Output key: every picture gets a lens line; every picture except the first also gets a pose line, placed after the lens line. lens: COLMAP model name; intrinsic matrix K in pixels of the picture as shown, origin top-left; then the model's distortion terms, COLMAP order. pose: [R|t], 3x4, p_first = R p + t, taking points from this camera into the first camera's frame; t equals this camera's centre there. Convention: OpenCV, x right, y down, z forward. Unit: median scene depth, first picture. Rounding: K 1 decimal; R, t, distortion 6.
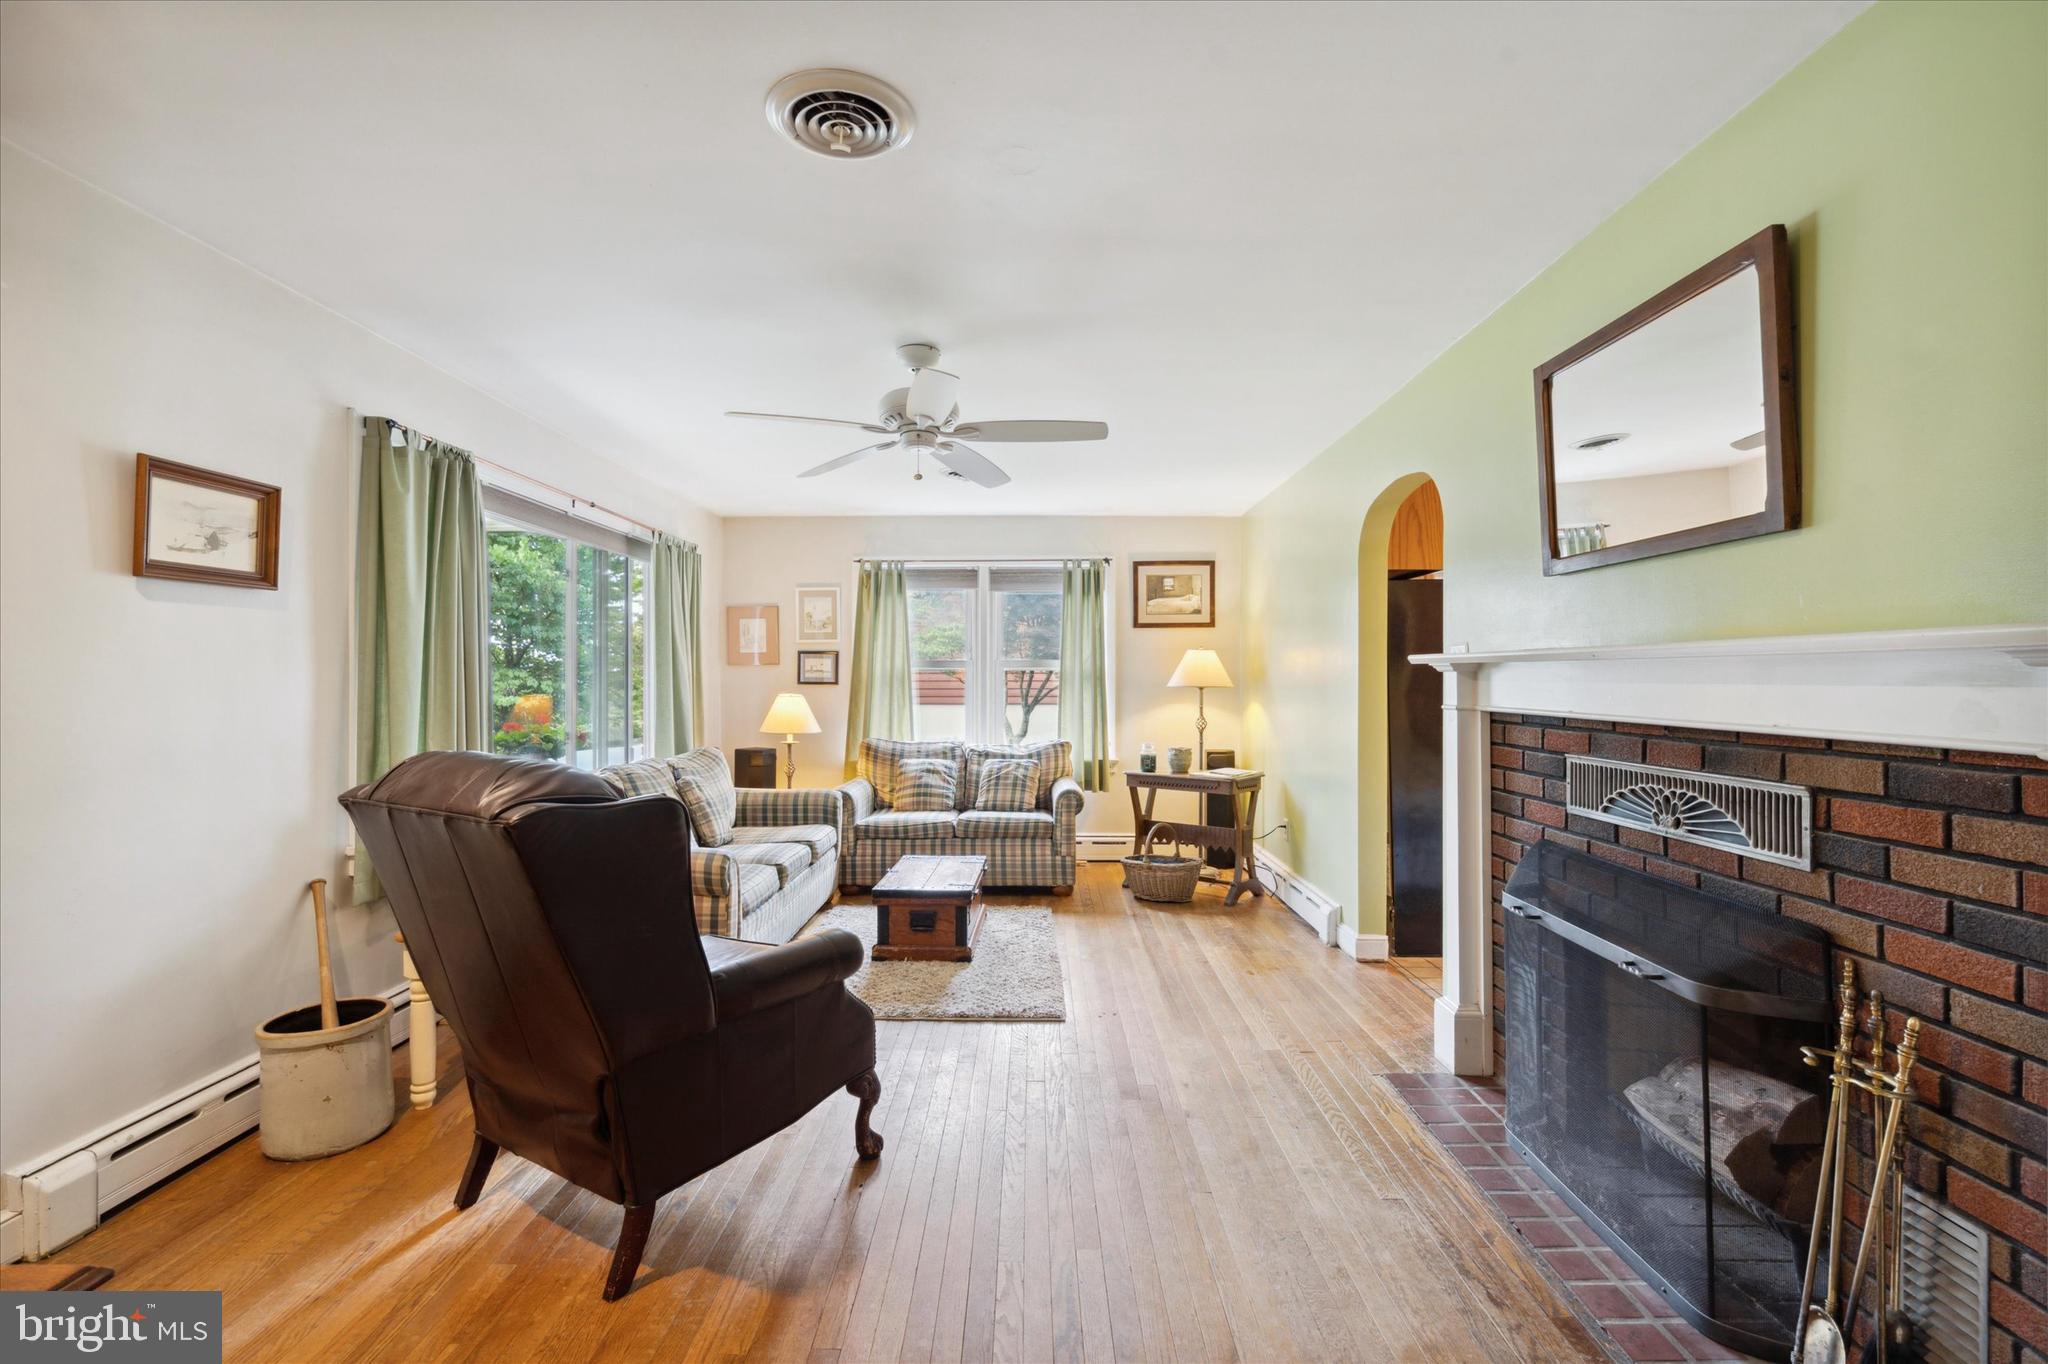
lens RADIAL K [[935.0, 0, 1019.4], [0, 935.0, 669.0], [0, 0, 1]] dist [-0.008762, 0.003225]
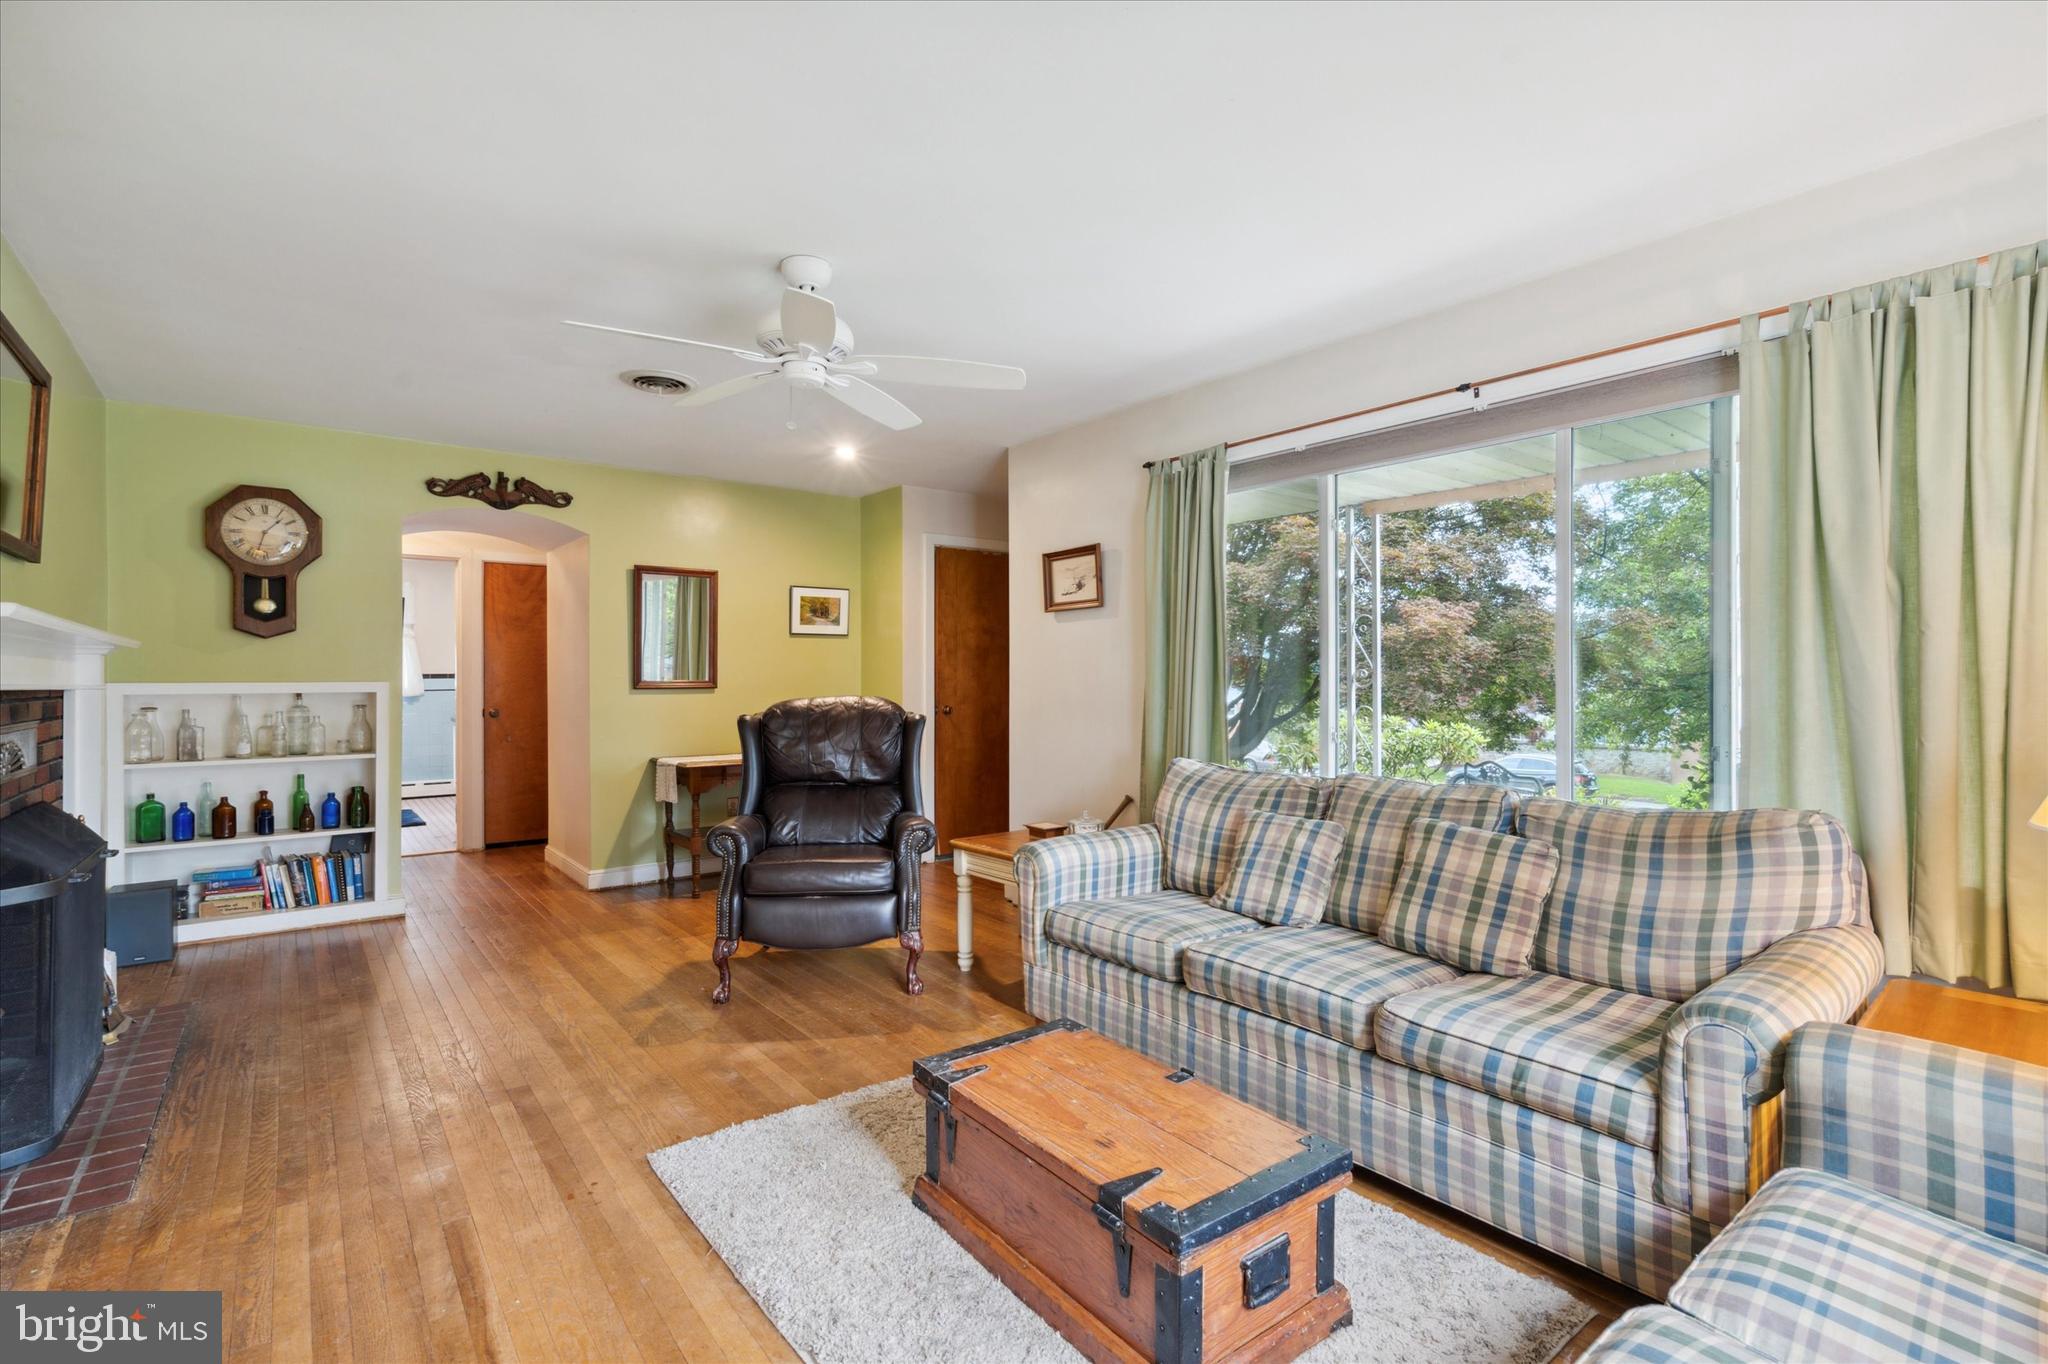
lens RADIAL K [[935.0, 0, 1022.8], [0, 935.0, 675.7], [0, 0, 1]] dist [-0.008762, 0.003225]
pose [[-0.776682, -0.004062, -0.629880, 0.172612], [0.006788, 0.999867, -0.014818, 0.030438], [0.629856, -0.015784, -0.776551, 1.128908]]
